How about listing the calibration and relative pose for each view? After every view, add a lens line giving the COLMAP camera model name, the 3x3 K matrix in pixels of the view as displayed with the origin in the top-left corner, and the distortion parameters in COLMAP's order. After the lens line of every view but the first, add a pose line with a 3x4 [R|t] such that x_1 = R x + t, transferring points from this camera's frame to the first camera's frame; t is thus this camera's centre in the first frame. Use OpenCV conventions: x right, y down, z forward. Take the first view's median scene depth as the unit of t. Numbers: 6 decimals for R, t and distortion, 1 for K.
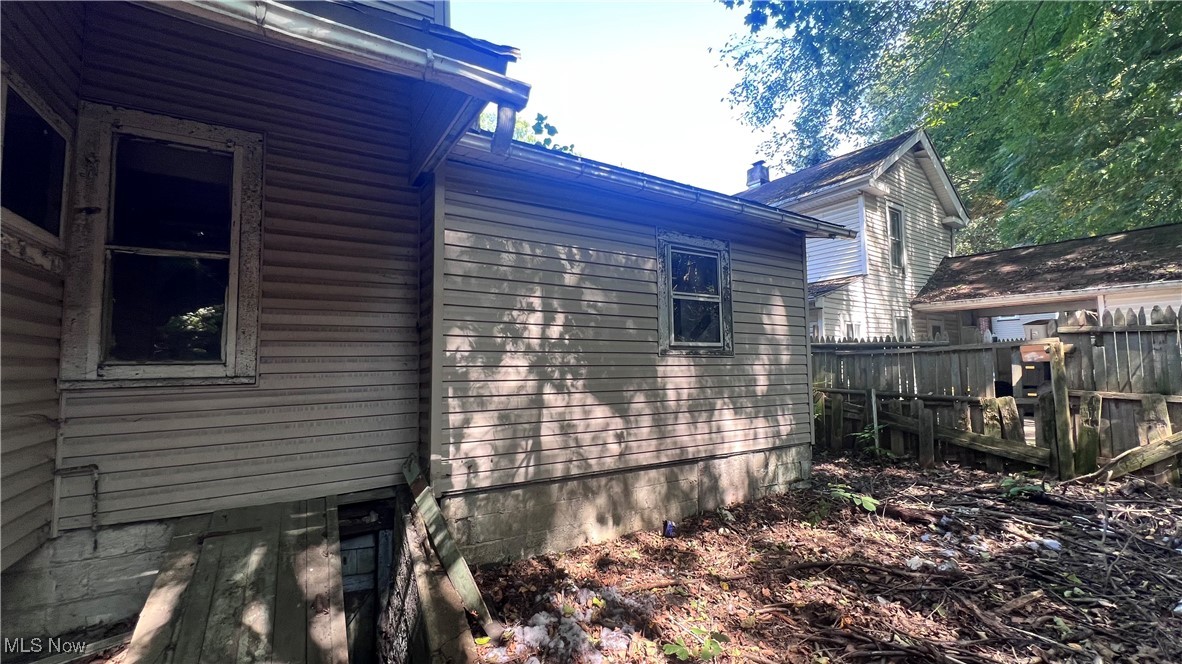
lens RADIAL K [[471.9, 0, 588.7], [0, 471.9, 330.1], [0, 0, 1]] dist [-0.001665, 0.000560]
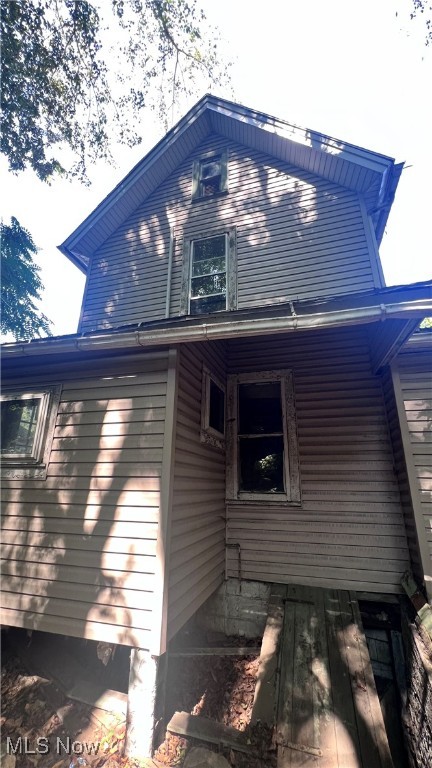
lens RADIAL K [[306.6, 0, 218.3], [0, 306.6, 383.7], [0, 0, 1]] dist [-0.001665, 0.000560]
pose [[0.673413, -0.205930, -0.710005, -0.014415], [0.024724, 0.966155, -0.256774, -0.042567], [0.738853, 0.155361, 0.655713, -0.042590]]
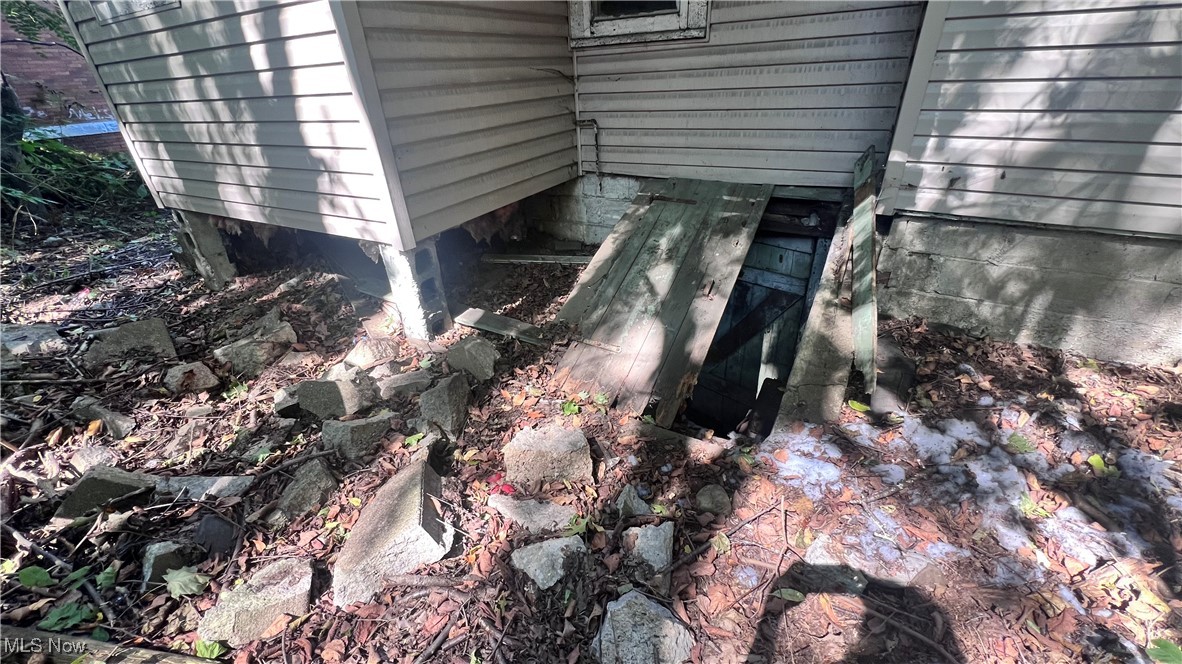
lens RADIAL K [[471.9, 0, 590.4], [0, 471.9, 330.3], [0, 0, 1]] dist [-0.001665, 0.000560]
pose [[0.489075, 0.418280, -0.765407, 0.079257], [0.100968, 0.844469, 0.526002, 0.092229], [0.866378, -0.334536, 0.370776, 0.319955]]
